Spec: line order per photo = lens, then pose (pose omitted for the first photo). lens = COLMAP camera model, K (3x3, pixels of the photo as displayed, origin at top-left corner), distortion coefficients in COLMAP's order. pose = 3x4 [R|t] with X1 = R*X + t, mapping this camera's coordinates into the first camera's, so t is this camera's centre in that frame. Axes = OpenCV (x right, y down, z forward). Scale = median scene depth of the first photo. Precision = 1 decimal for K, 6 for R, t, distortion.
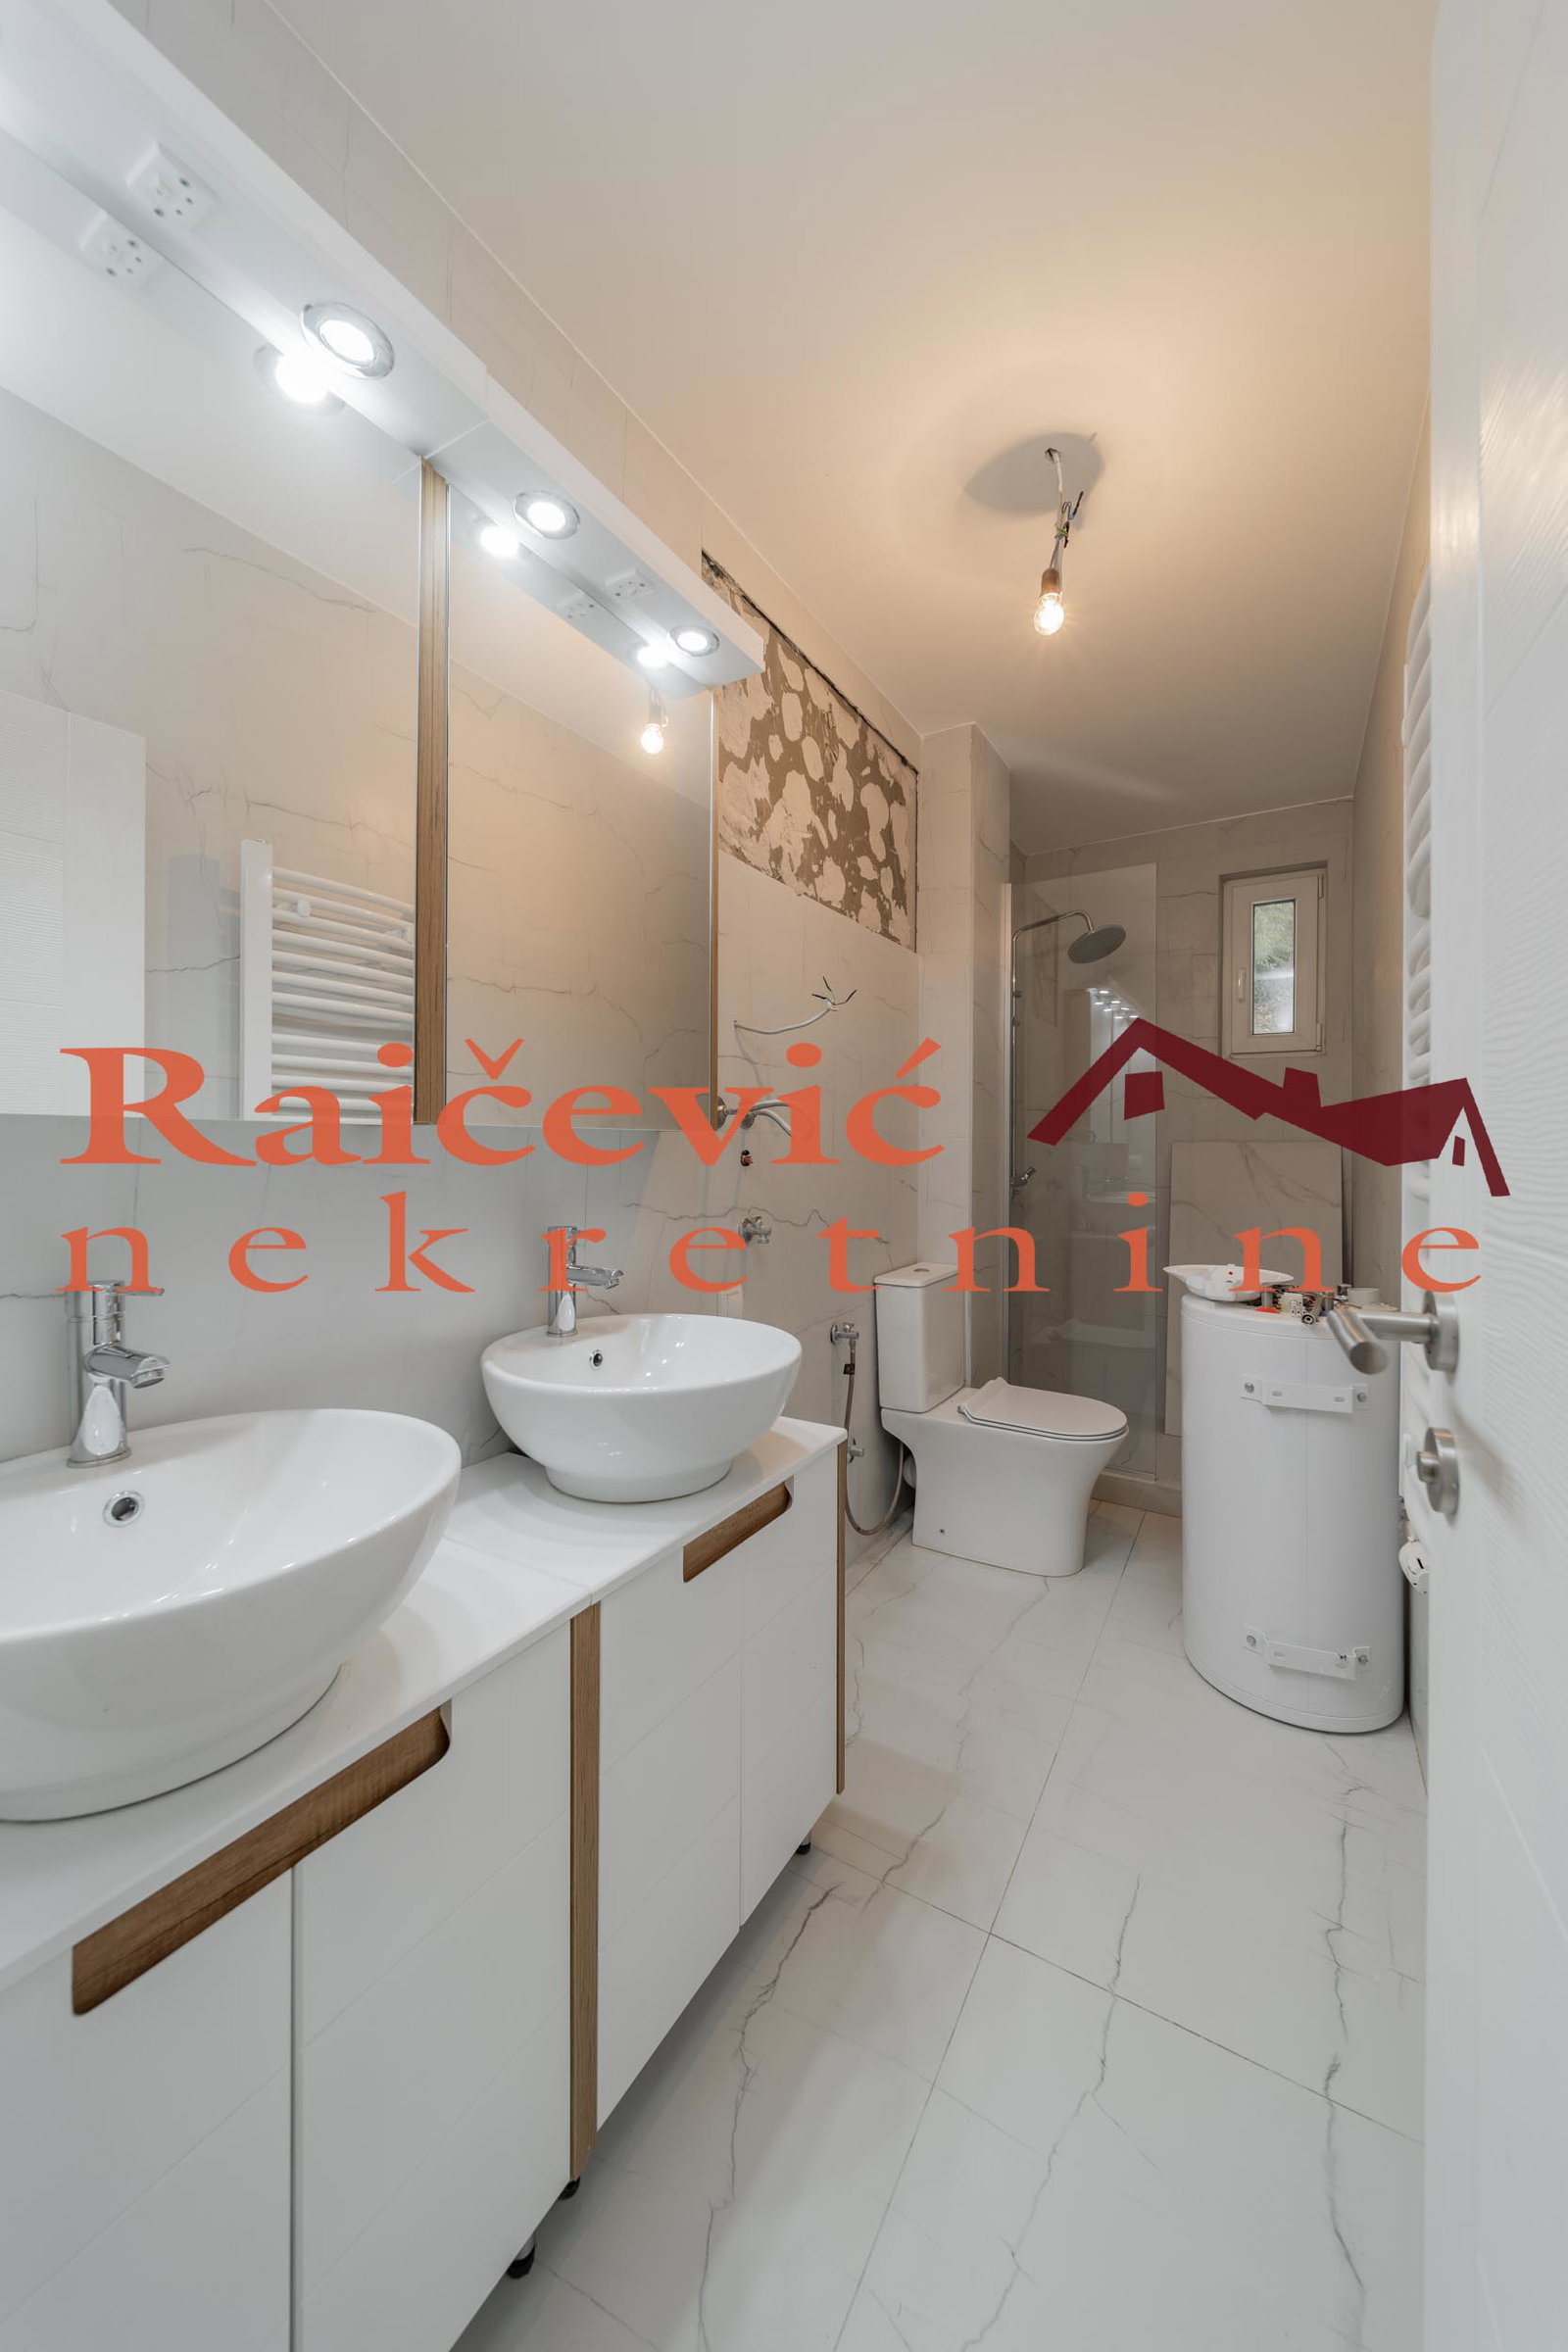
lens RADIAL K [[832.8, 0, 789.8], [0, 832.8, 1137.0], [0, 0, 1]] dist [0.000127, -0.000055]
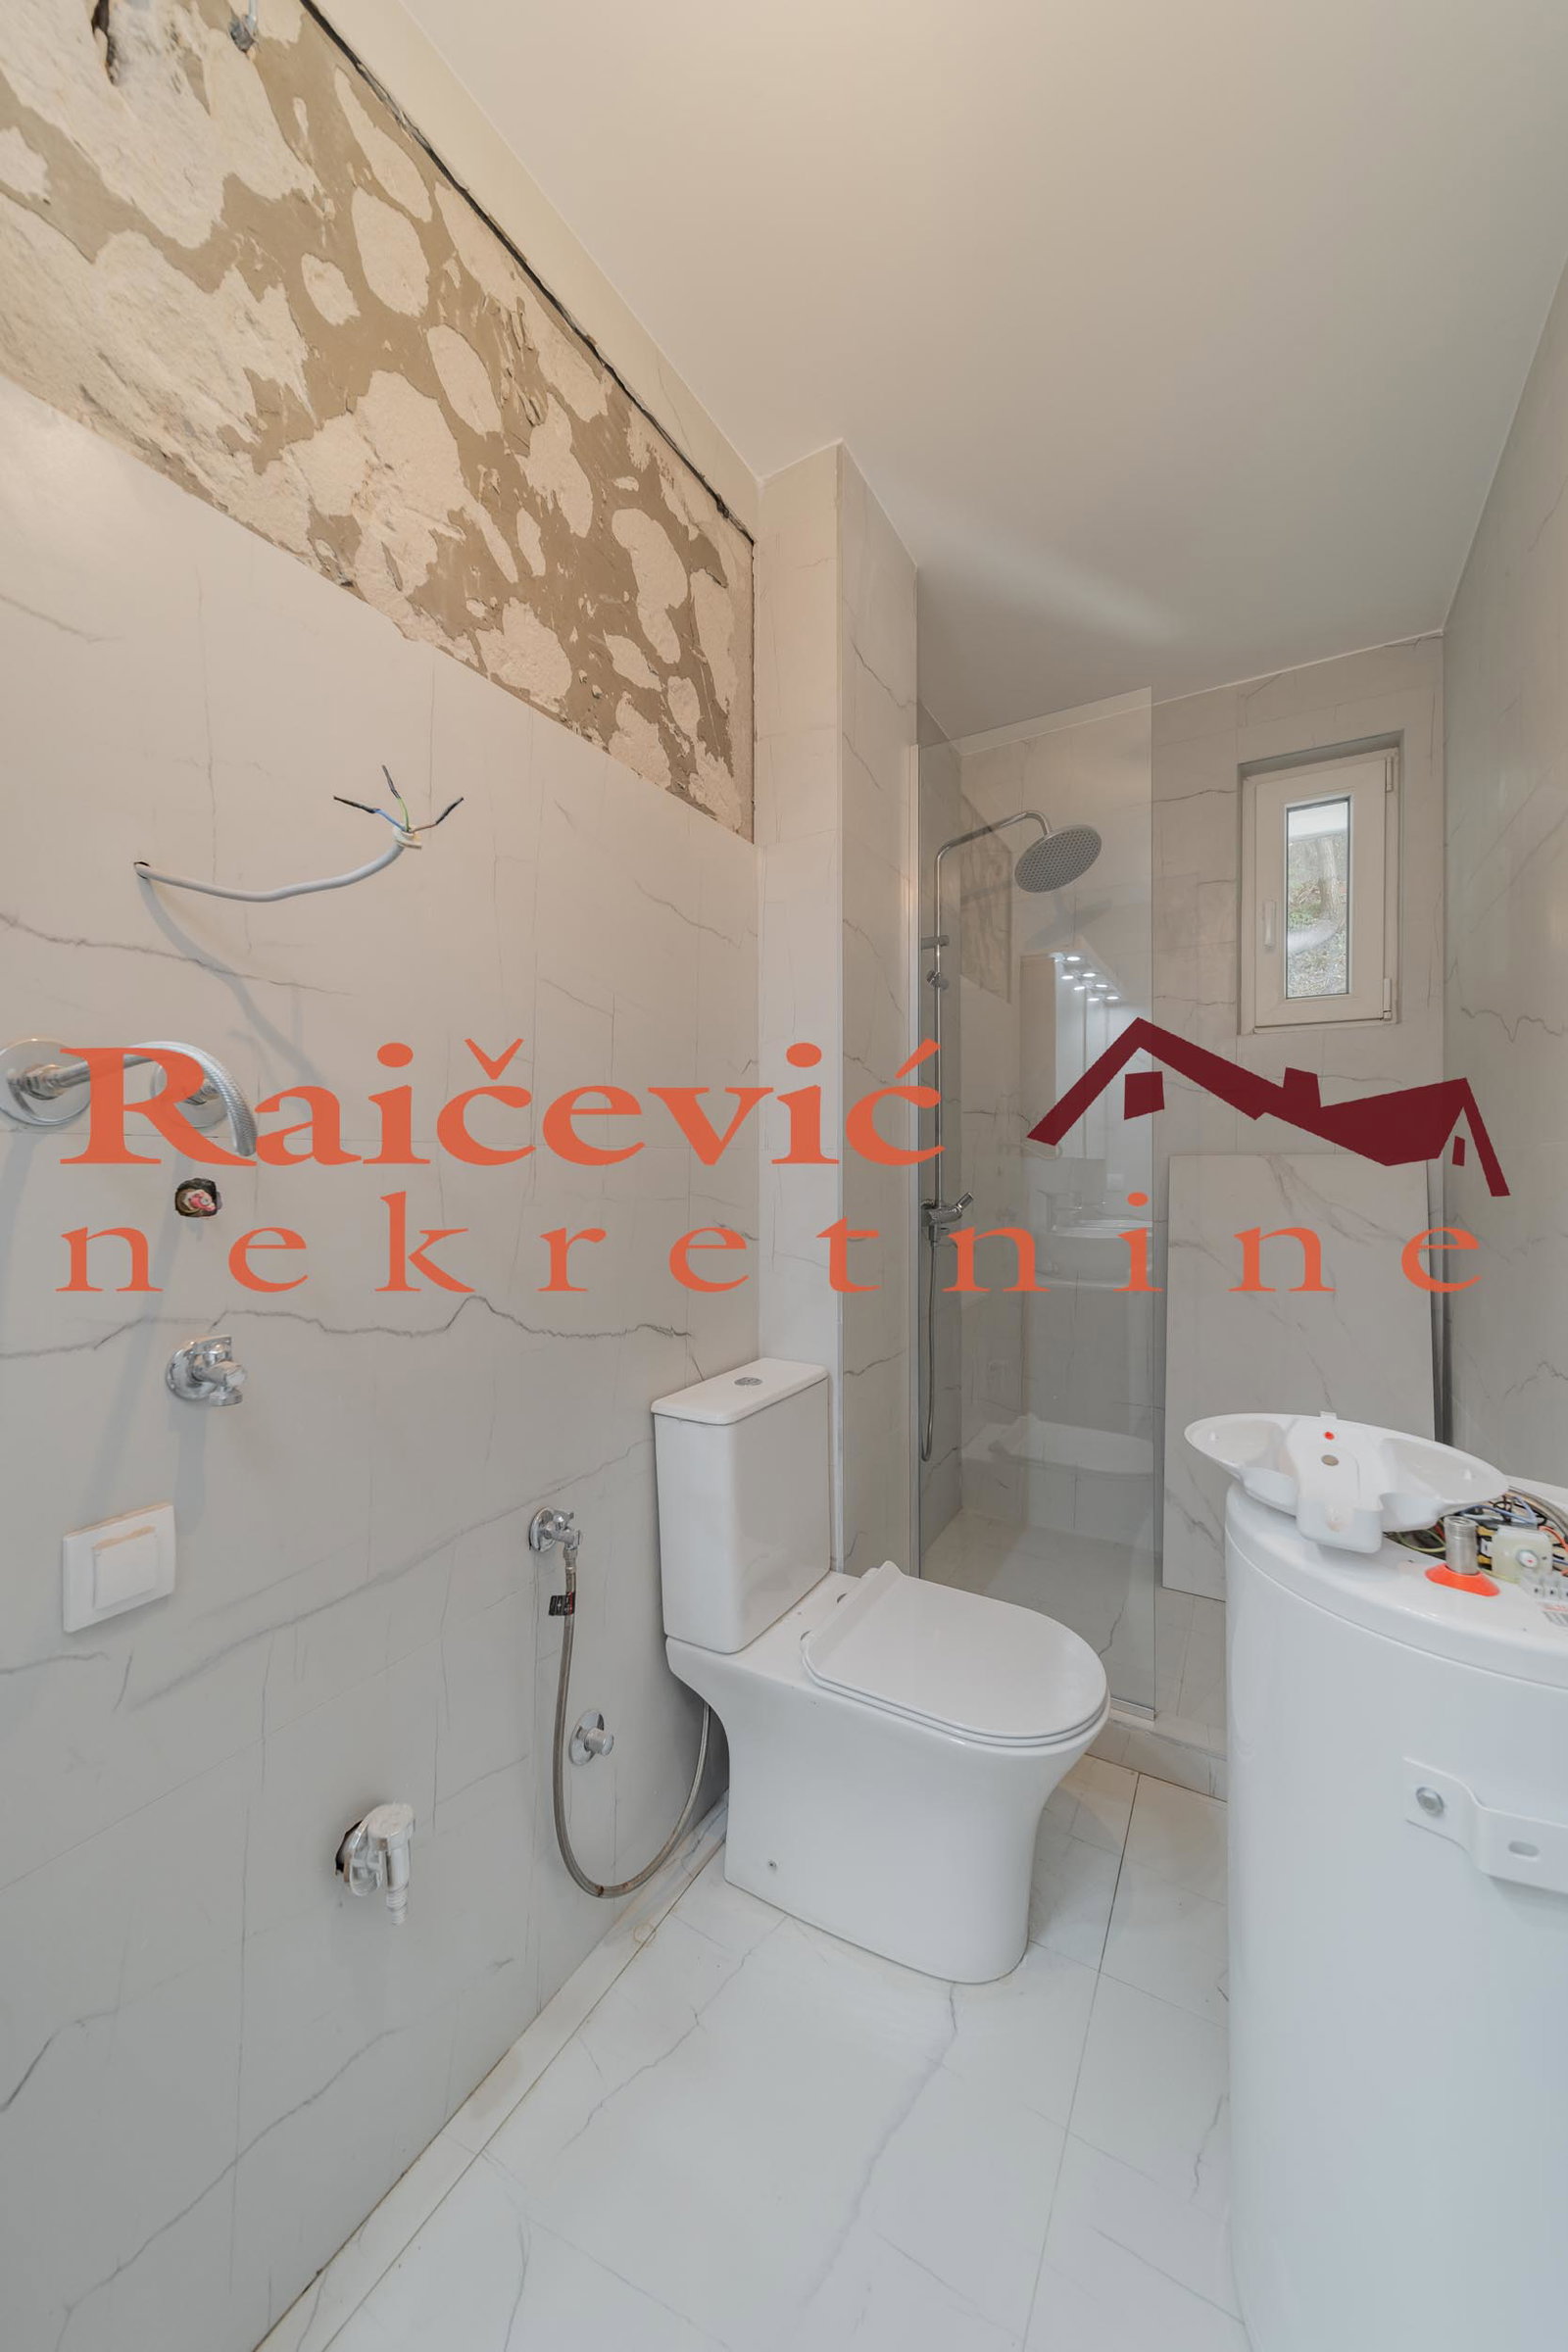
lens RADIAL K [[819.4, 0, 782.6], [0, 819.4, 1163.0], [0, 0, 1]] dist [0.000954, -0.000035]
pose [[0.999923, -0.008208, 0.009346, 0.208856], [0.008134, 0.999936, 0.007904, 0.006027], [-0.009410, -0.007827, 0.999925, 0.512792]]
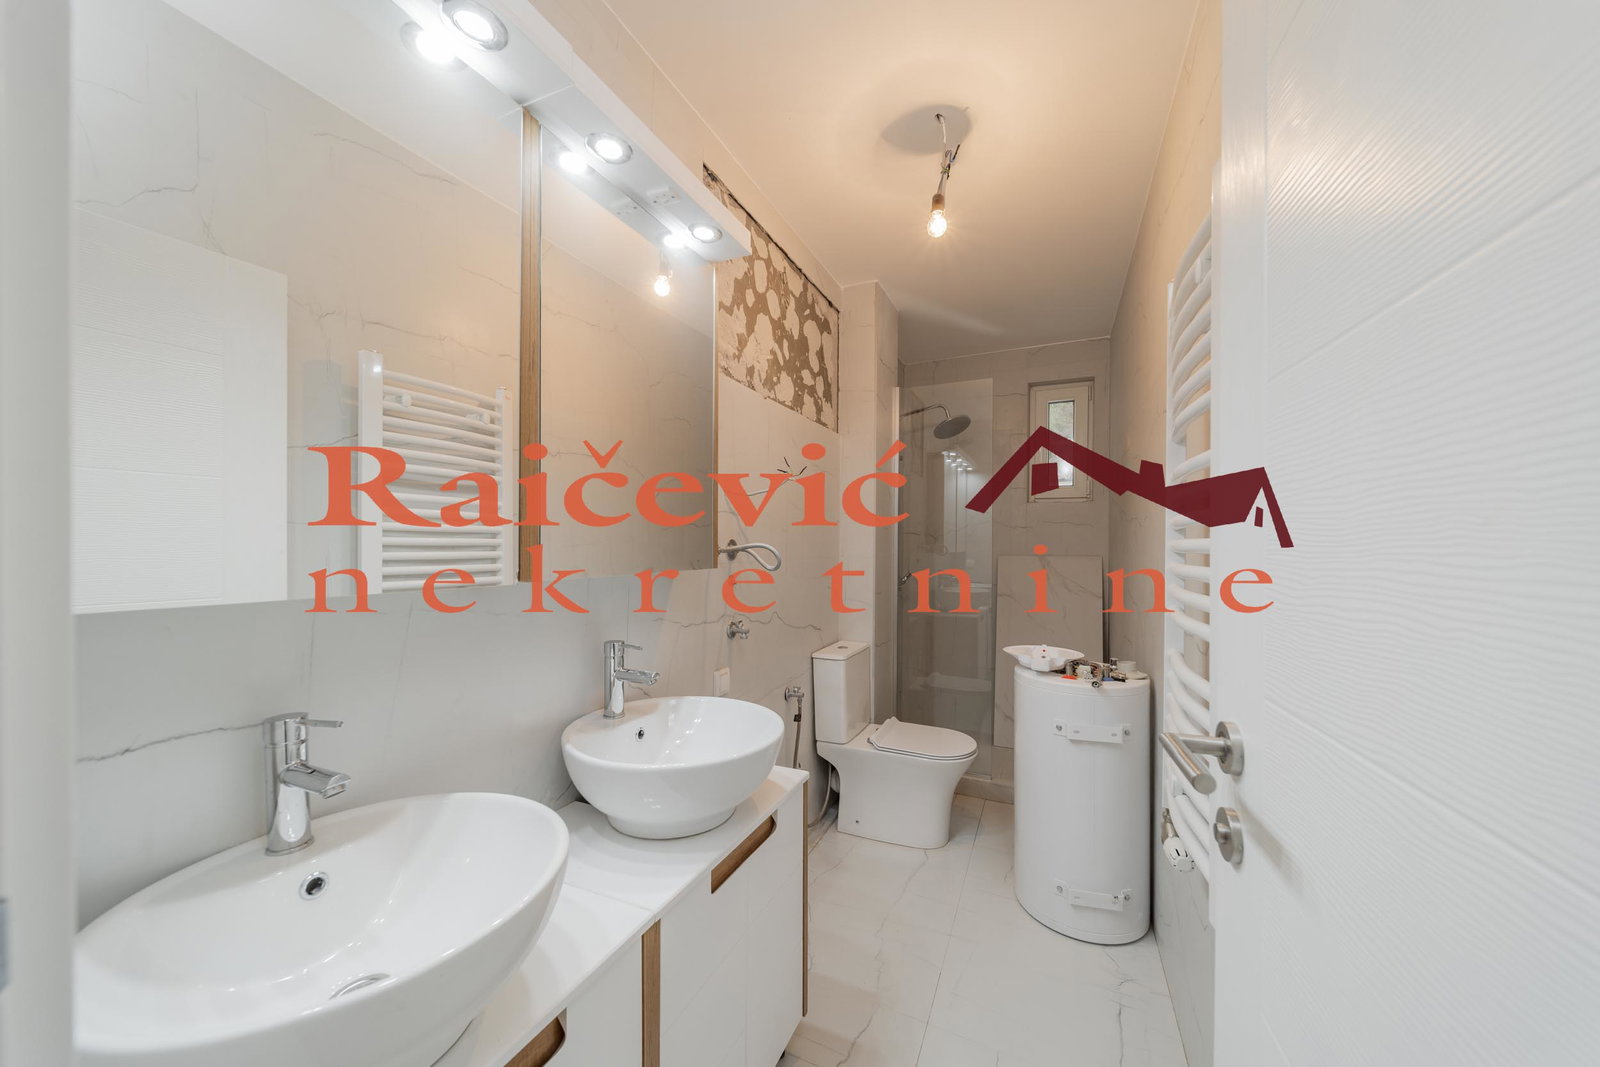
lens RADIAL K [[565.8, 0, 793.1], [0, 565.8, 540.8], [0, 0, 1]] dist [-0.000766, -0.000233]
pose [[0.994327, -0.000539, 0.106363, -0.044908], [-0.000240, 0.999973, 0.007315, -0.045685], [-0.106364, -0.007299, 0.994300, 0.001893]]
